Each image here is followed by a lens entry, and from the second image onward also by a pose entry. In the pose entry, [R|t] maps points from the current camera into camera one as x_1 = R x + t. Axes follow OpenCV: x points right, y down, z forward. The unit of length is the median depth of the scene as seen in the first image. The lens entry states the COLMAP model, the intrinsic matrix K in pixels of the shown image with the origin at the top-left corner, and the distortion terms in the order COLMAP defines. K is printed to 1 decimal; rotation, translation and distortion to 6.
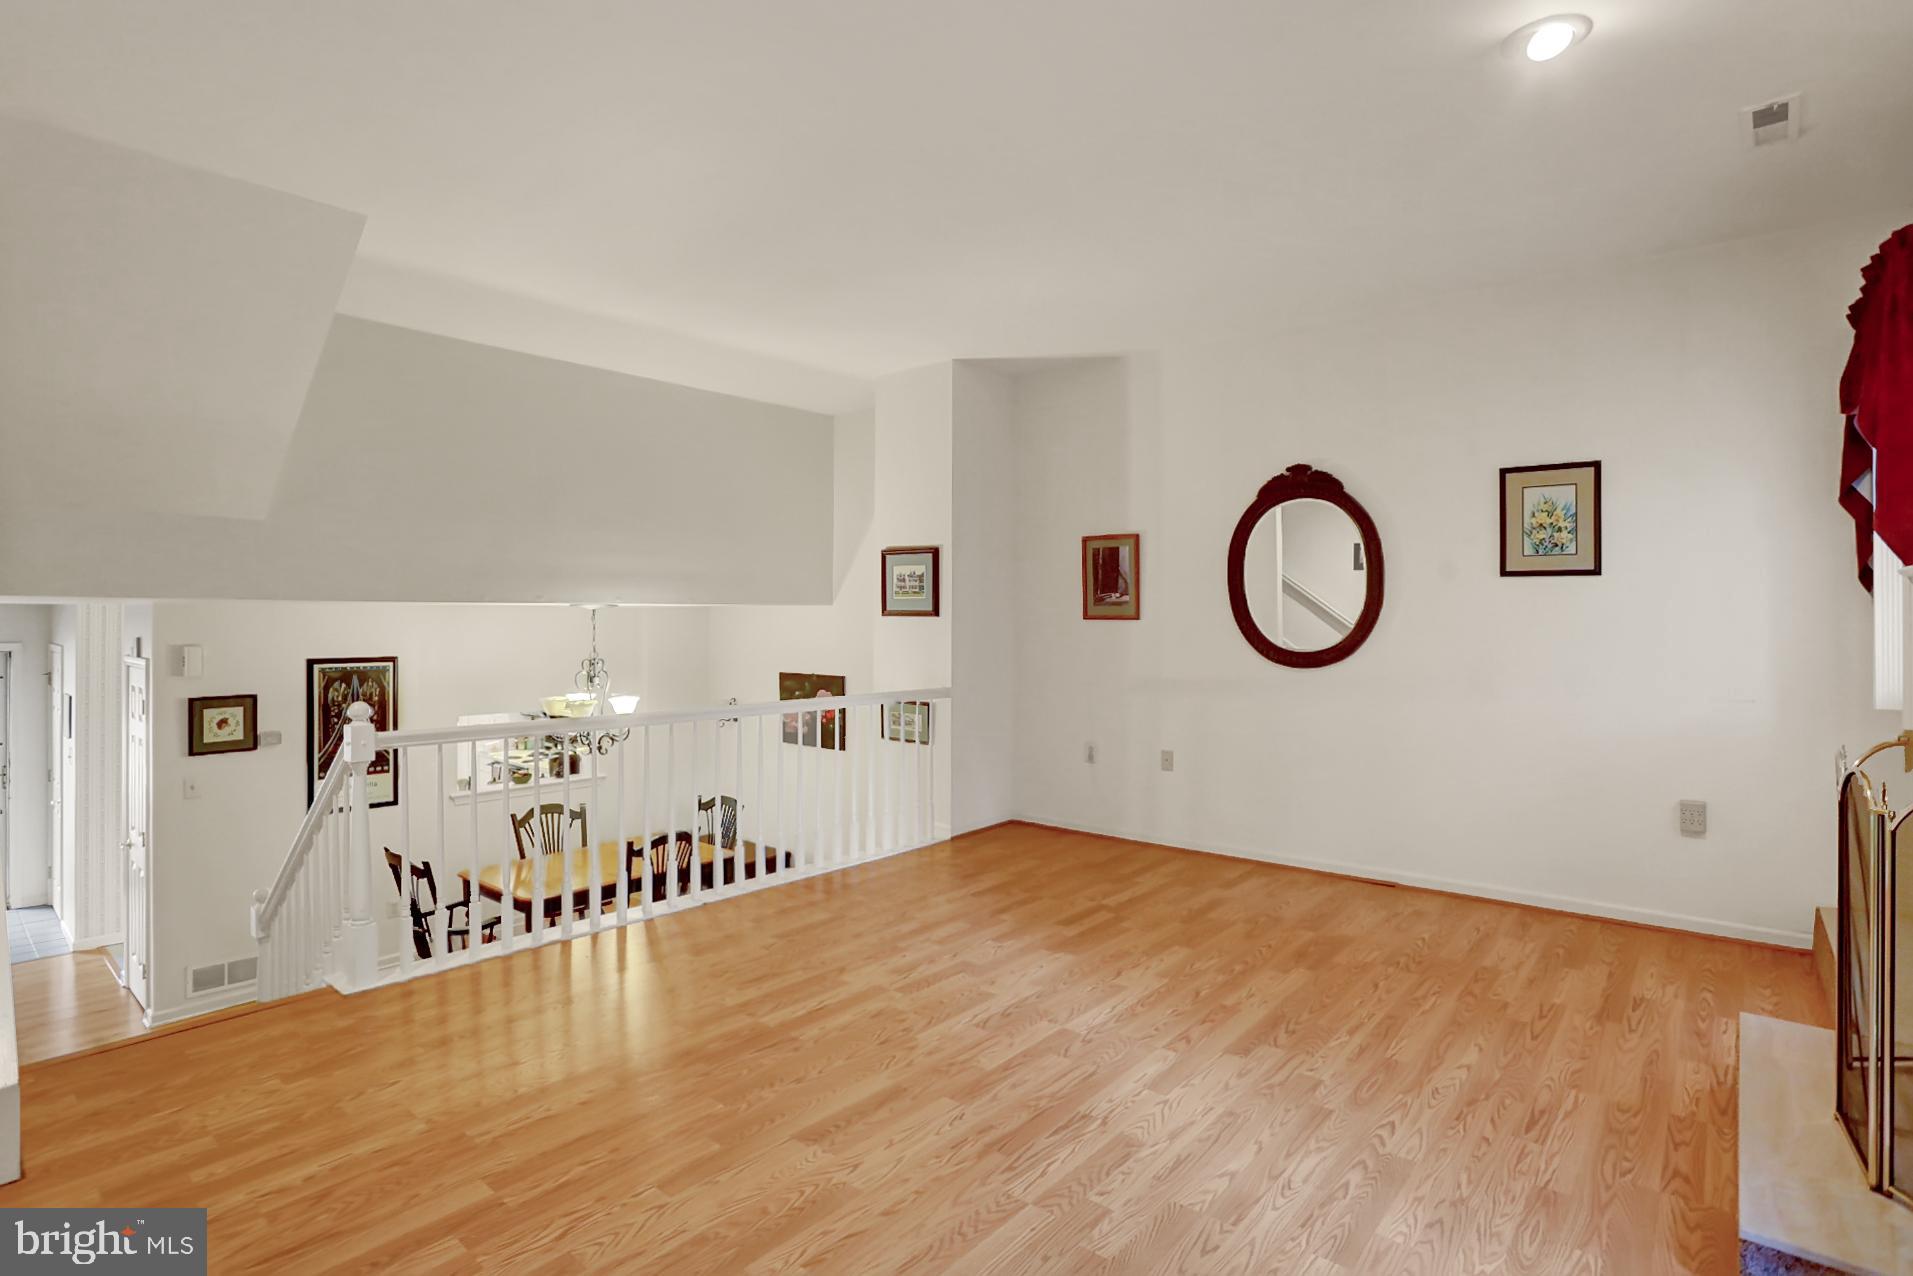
lens RADIAL K [[951.4, 0, 946.5], [0, 951.4, 649.4], [0, 0, 1]] dist [-0.060510, 0.012046]
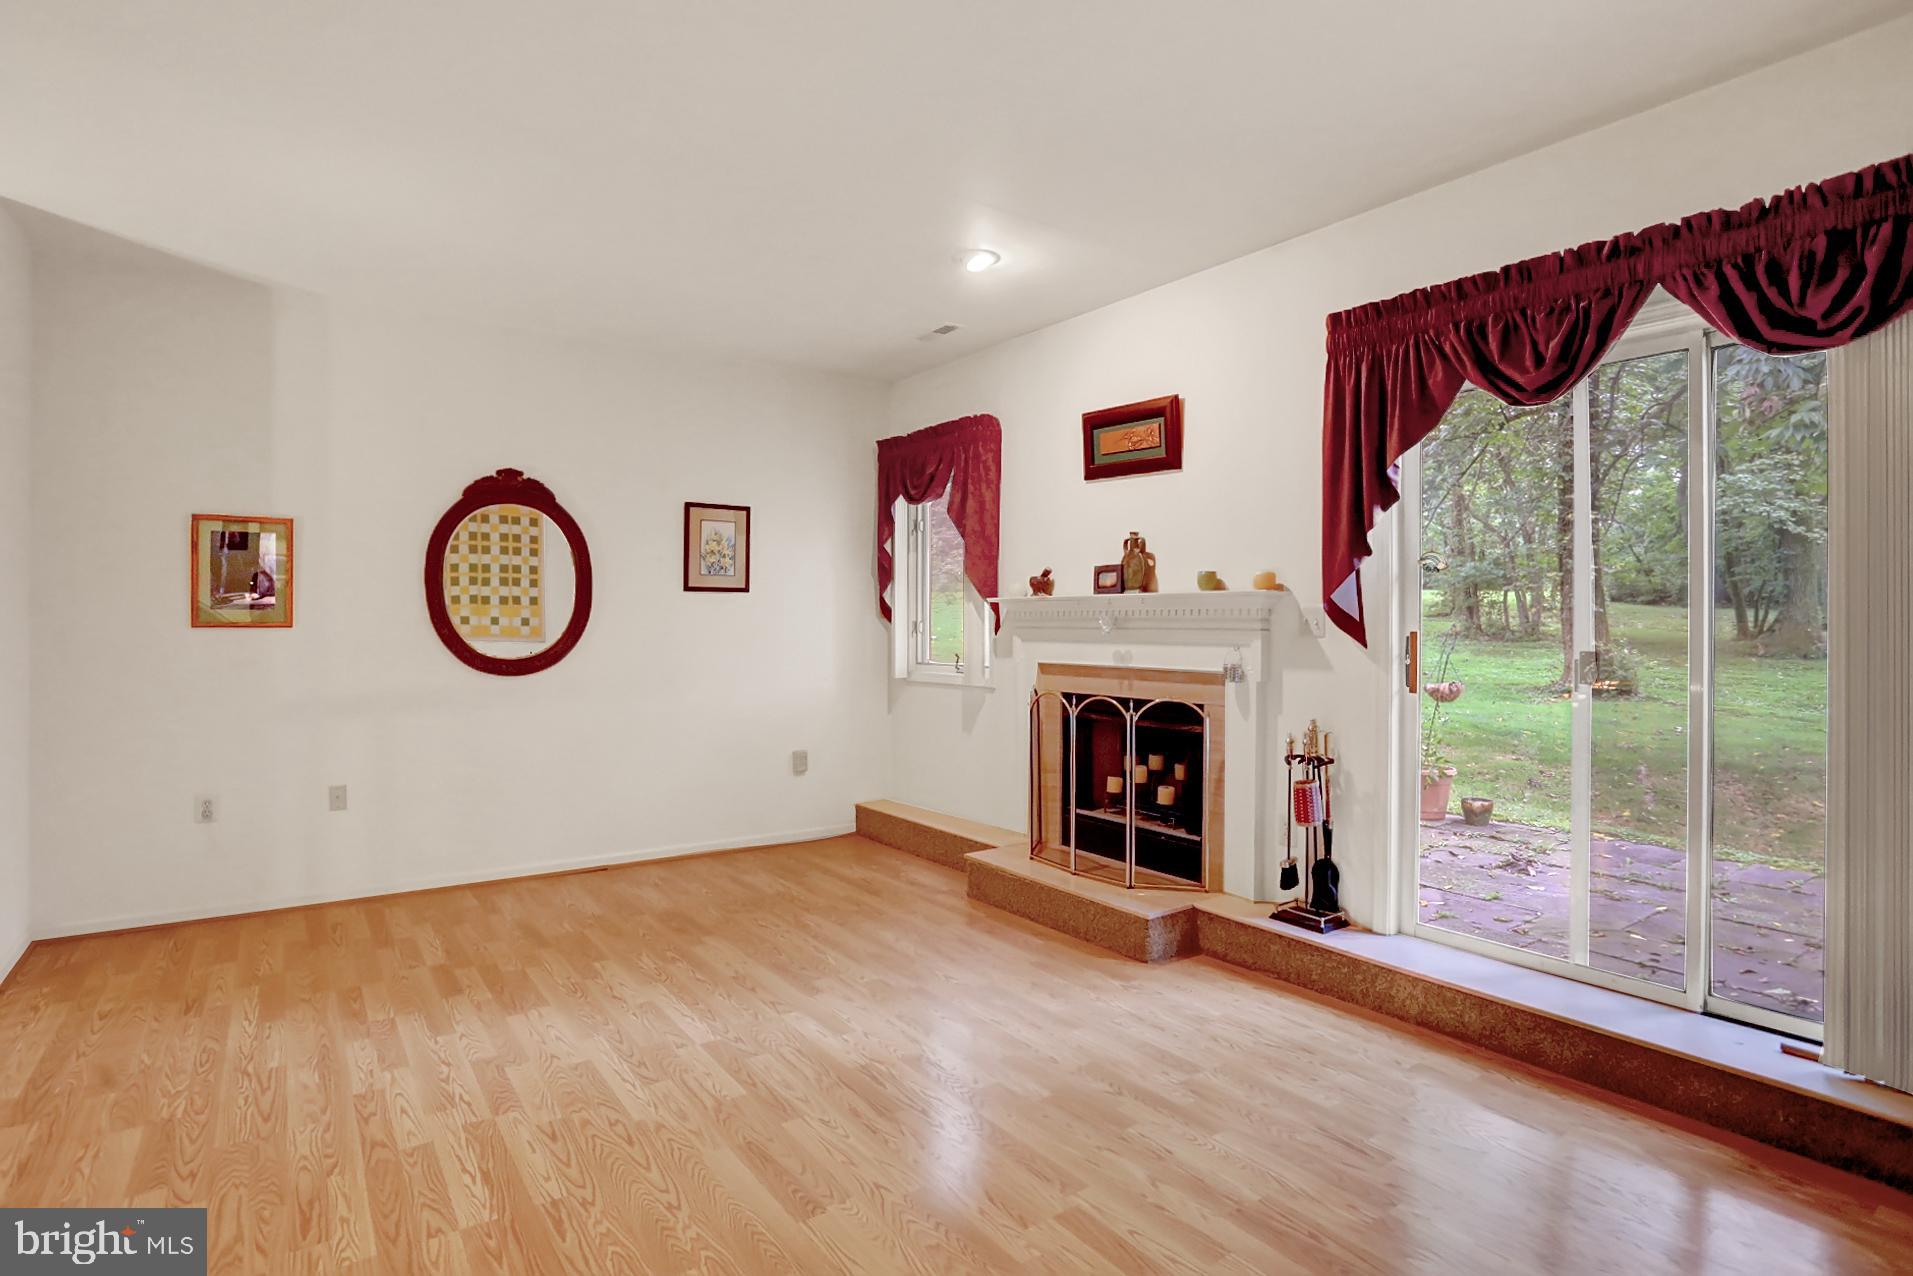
lens RADIAL K [[951.4, 0, 961.5], [0, 951.4, 635.8], [0, 0, 1]] dist [-0.060510, 0.012046]
pose [[0.239156, -0.009816, 0.970932, -0.575454], [0.033937, 0.999422, 0.001745, -0.008950], [-0.970388, 0.032533, 0.239351, 0.381514]]
